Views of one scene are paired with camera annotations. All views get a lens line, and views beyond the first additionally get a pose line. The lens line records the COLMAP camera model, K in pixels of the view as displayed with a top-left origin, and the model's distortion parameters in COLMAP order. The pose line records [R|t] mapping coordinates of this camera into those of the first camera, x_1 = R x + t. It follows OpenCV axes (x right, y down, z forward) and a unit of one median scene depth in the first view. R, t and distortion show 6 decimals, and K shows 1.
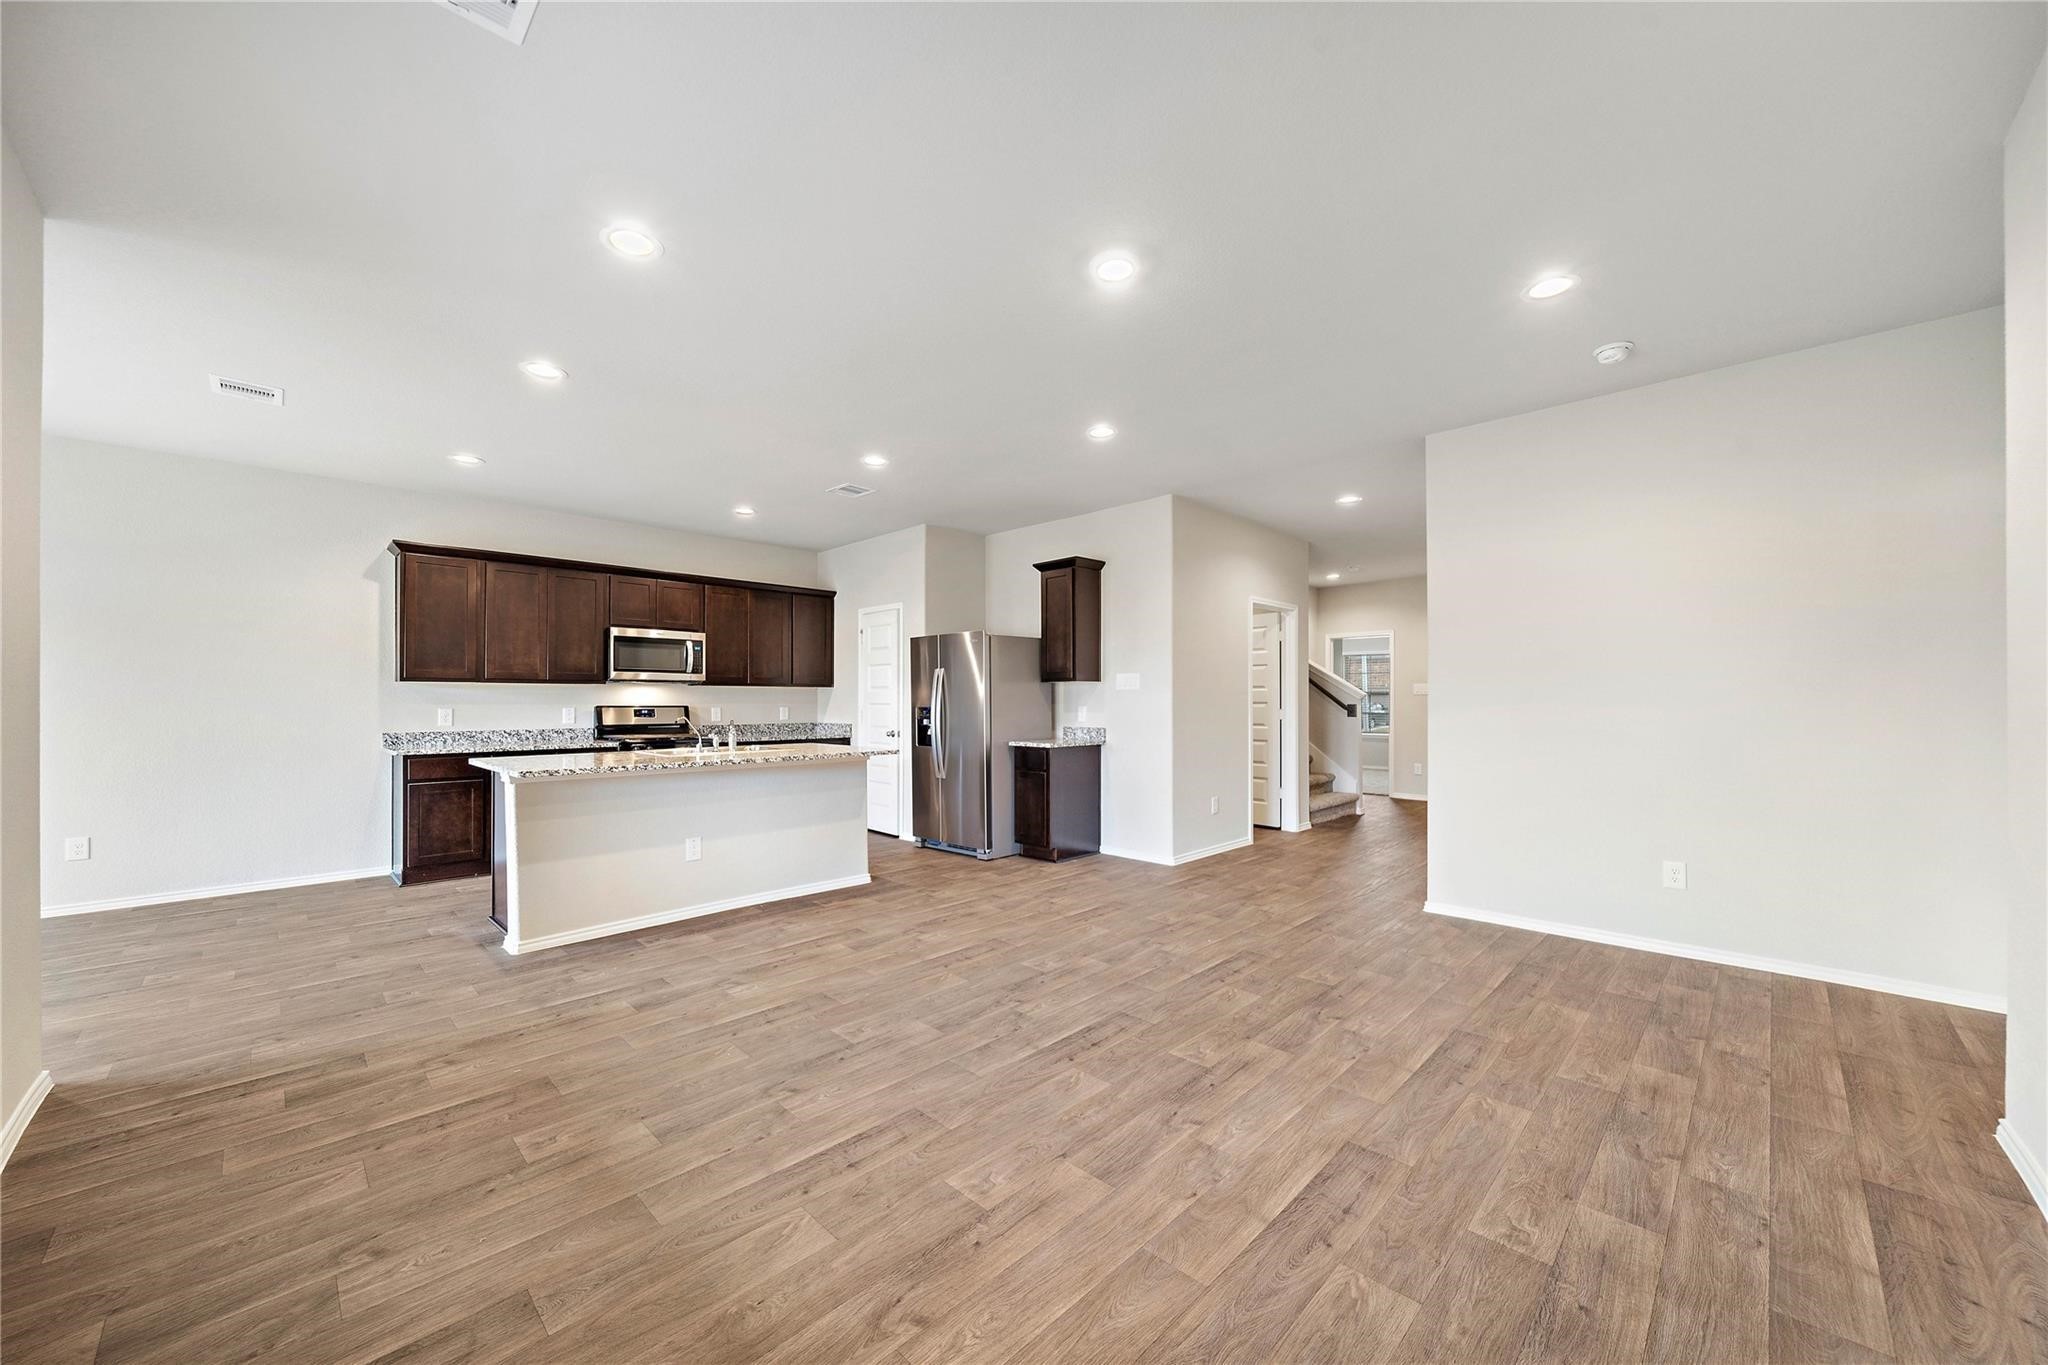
lens RADIAL K [[757.5, 0, 1022.3], [0, 757.5, 700.3], [0, 0, 1]] dist [-0.000471, -0.000077]
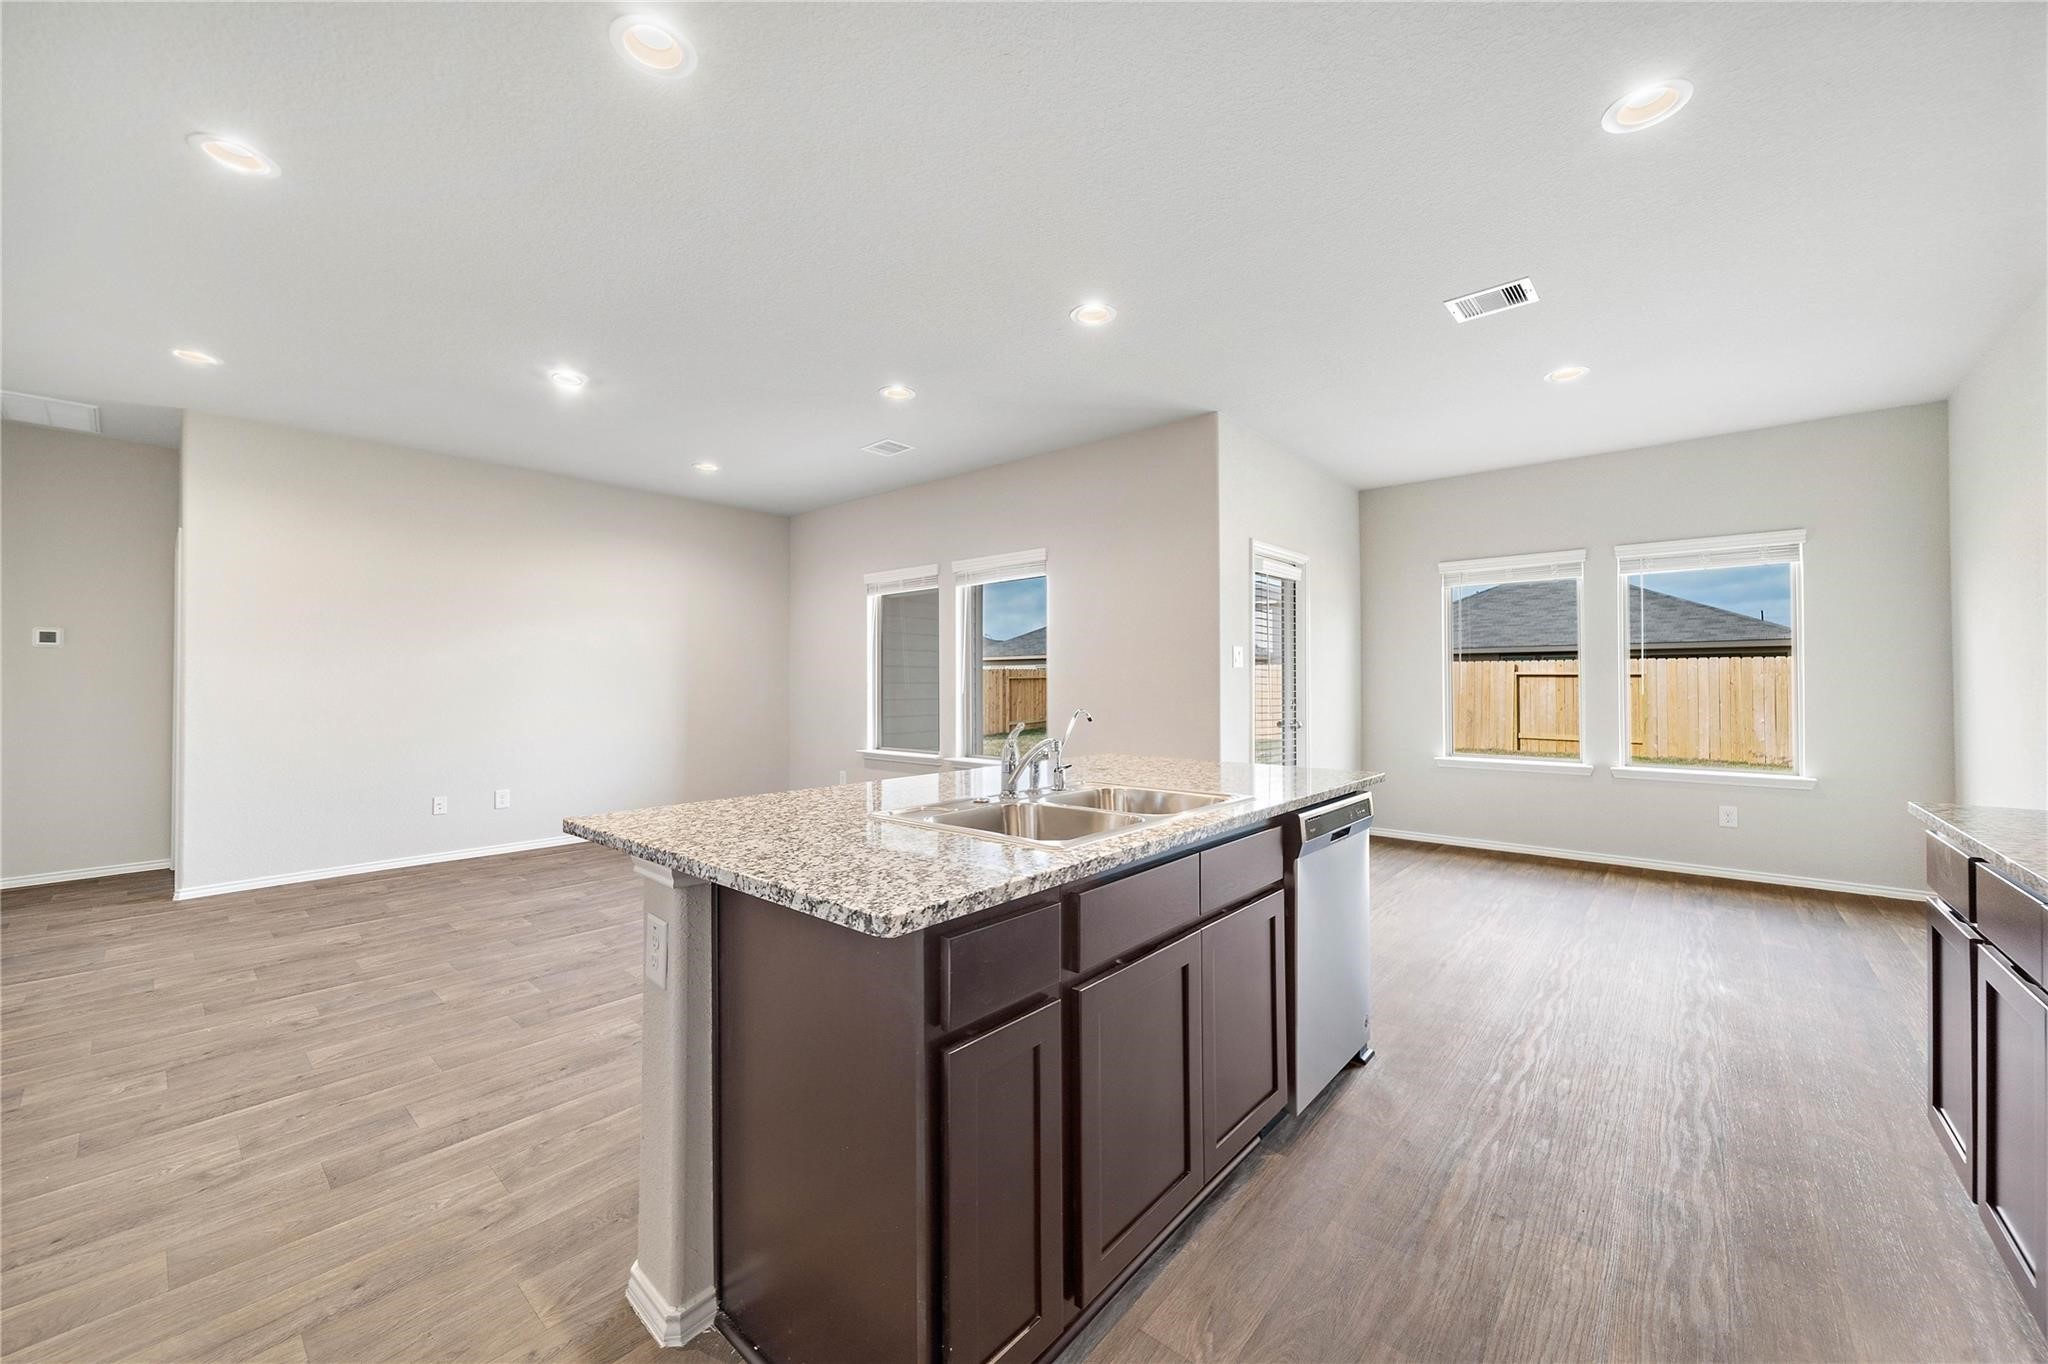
lens RADIAL K [[778.2, 0, 1021.7], [0, 778.2, 673.1], [0, 0, 1]] dist [-0.001791, -0.000165]
pose [[-0.997878, 0.002874, -0.065054, -0.295283], [0.003809, 0.999891, -0.014256, 0.003798], [0.065006, -0.014474, -0.997780, 1.163743]]
